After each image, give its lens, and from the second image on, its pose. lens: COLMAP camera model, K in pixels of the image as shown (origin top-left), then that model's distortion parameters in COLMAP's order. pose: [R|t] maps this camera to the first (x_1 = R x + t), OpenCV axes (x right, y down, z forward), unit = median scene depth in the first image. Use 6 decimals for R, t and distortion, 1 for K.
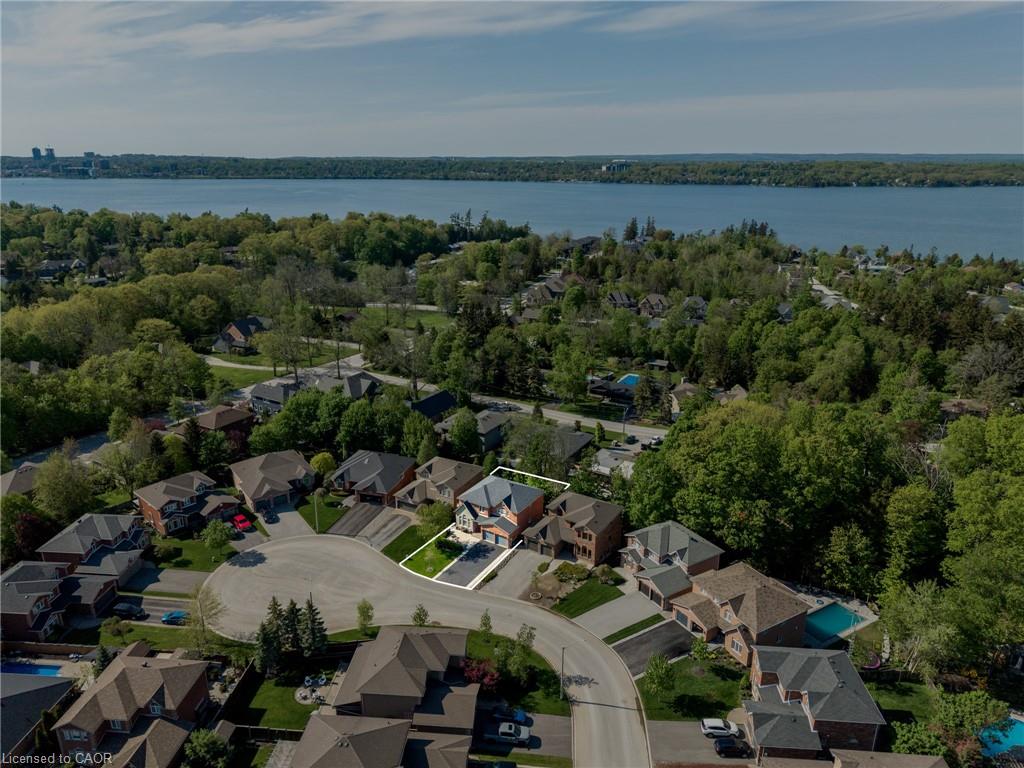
lens RADIAL K [[681.7, 0, 512.0], [0, 681.7, 384.0], [0, 0, 1]] dist [0.038925, -0.032622]
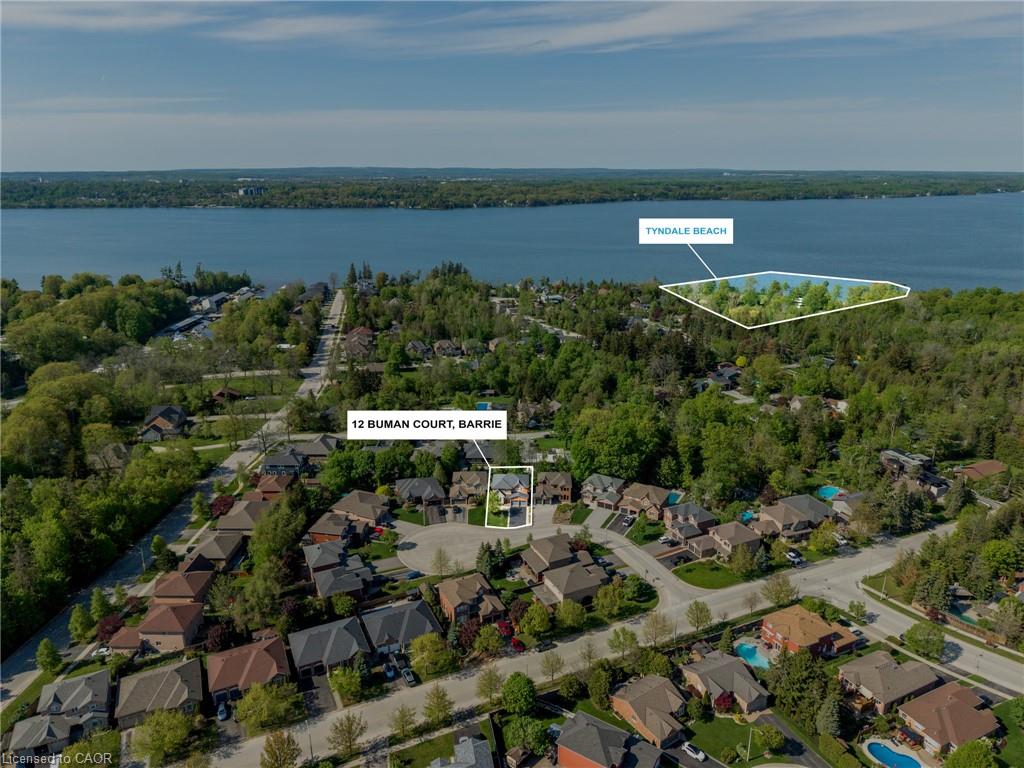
lens RADIAL K [[681.7, 0, 512.0], [0, 681.7, 384.0], [0, 0, 1]] dist [0.038925, -0.032622]
pose [[0.866348, -0.150558, 0.476207, -0.158230], [0.158509, 0.987073, 0.023705, -0.026637], [-0.473620, 0.054946, 0.879014, -0.120522]]
